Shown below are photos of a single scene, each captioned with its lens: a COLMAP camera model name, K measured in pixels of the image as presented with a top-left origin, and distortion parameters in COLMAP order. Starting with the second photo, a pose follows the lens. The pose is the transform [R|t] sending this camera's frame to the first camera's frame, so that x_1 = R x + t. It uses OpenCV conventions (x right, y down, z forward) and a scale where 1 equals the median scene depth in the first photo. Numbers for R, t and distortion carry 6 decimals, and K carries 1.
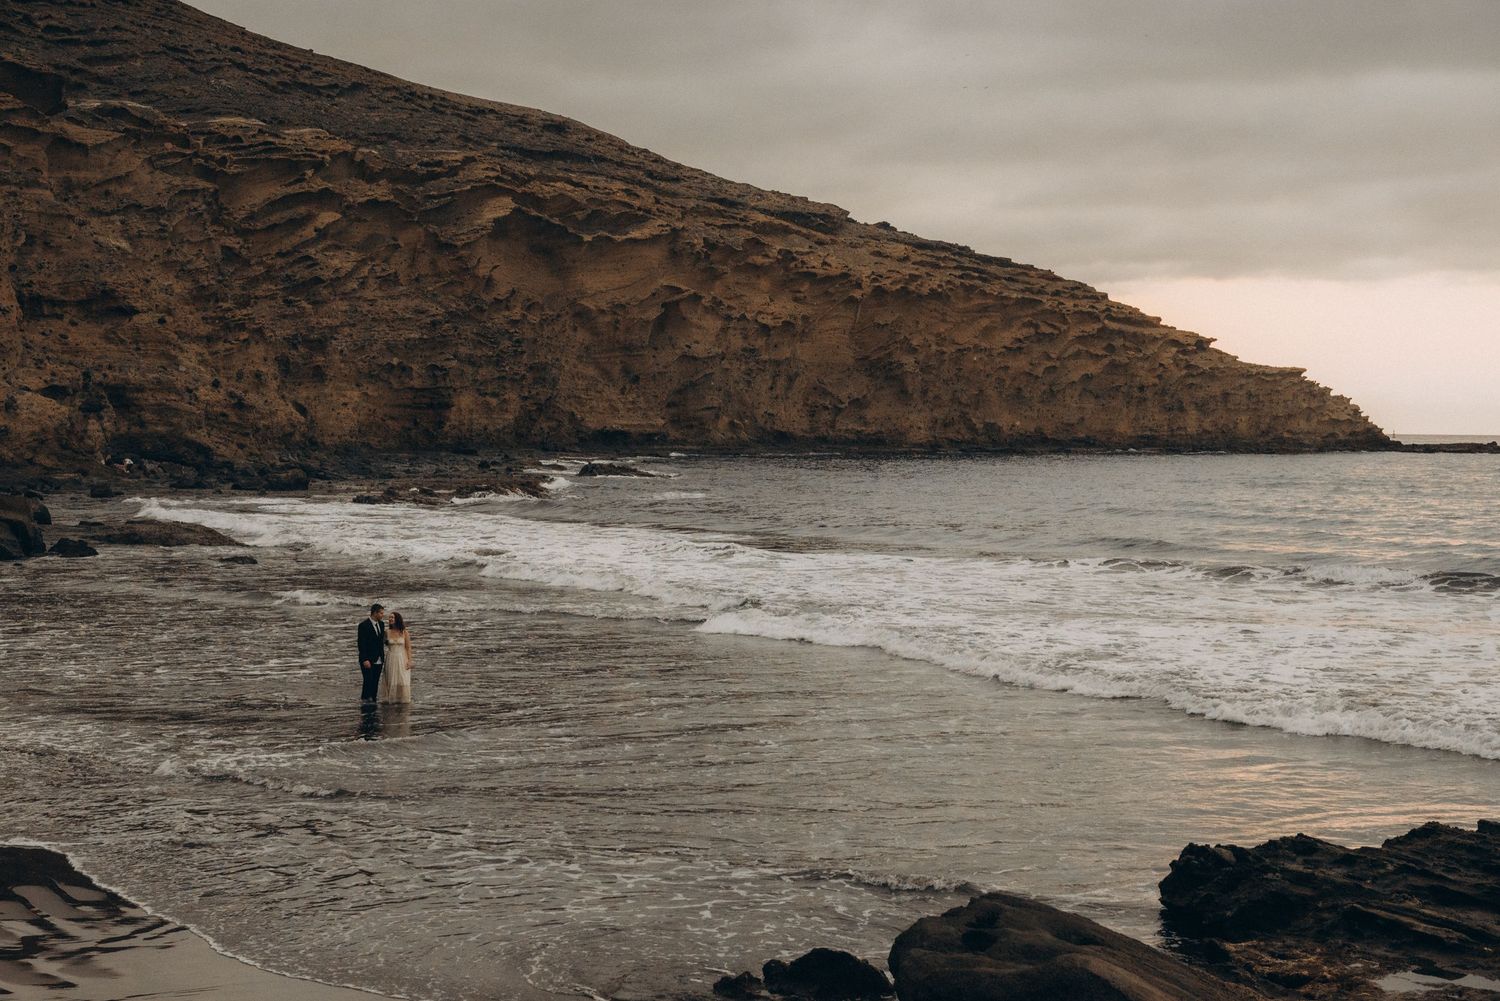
lens RADIAL K [[2232.9, 0, 750.0], [0, 2232.9, 500.5], [0, 0, 1]] dist [-0.019943, 0.008094]
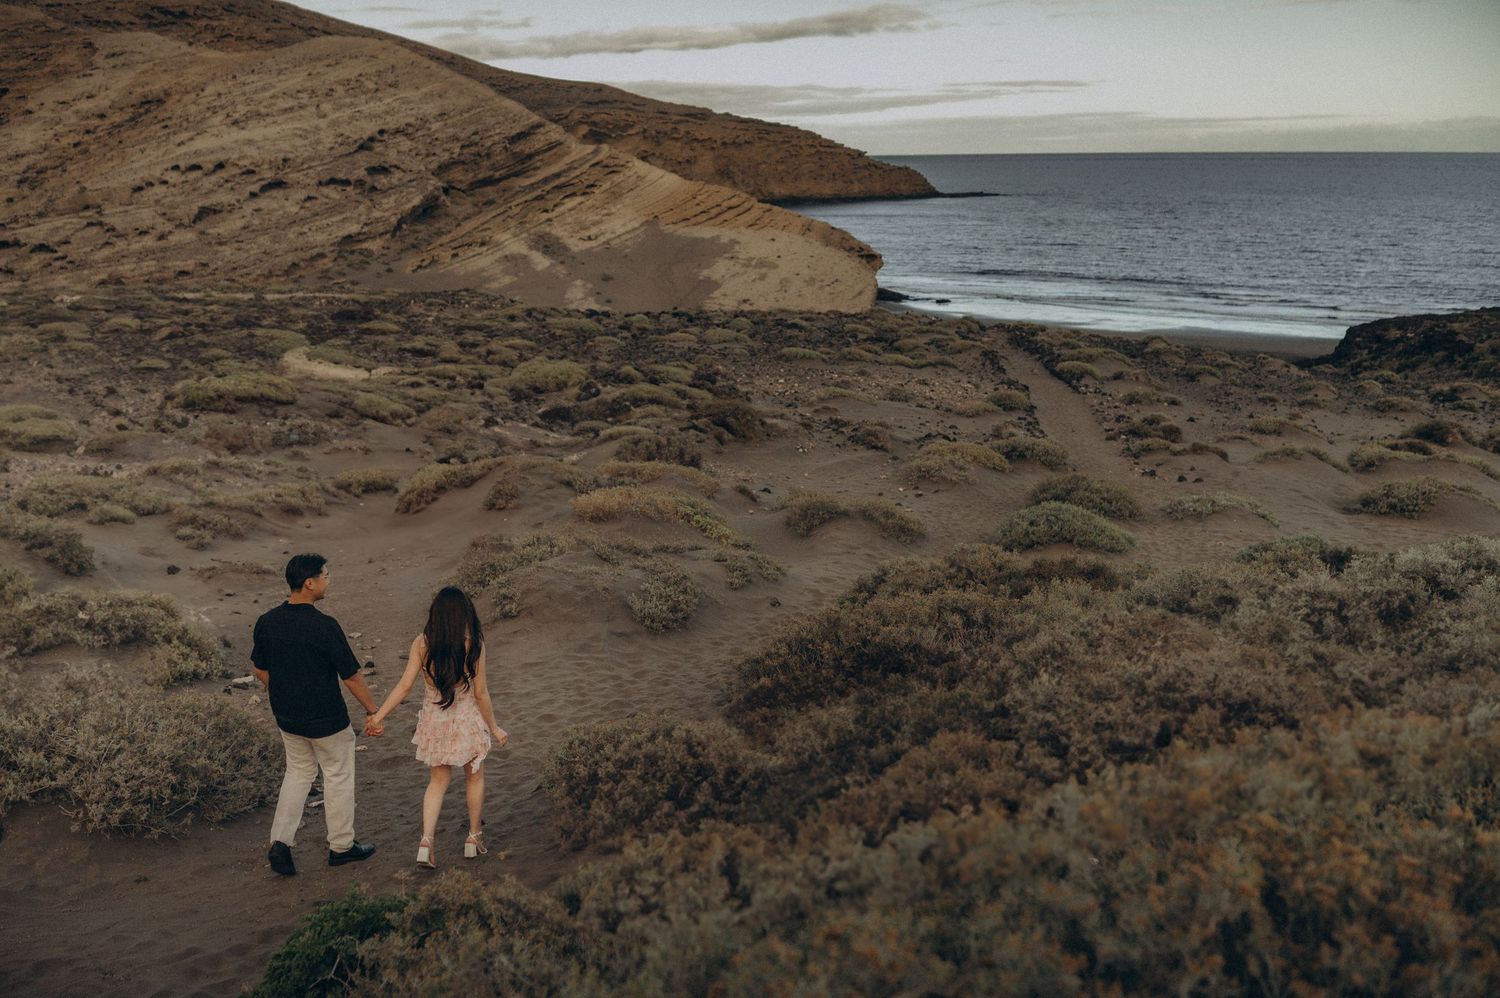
lens RADIAL K [[1510.3, 0, 750.0], [0, 1510.3, 499.0], [0, 0, 1]] dist [-0.001366, -0.017662]
pose [[0.999123, -0.031033, 0.028093, 0.025981], [0.024877, 0.979938, 0.197743, -0.034796], [-0.033666, -0.196871, 0.979851, -0.803347]]
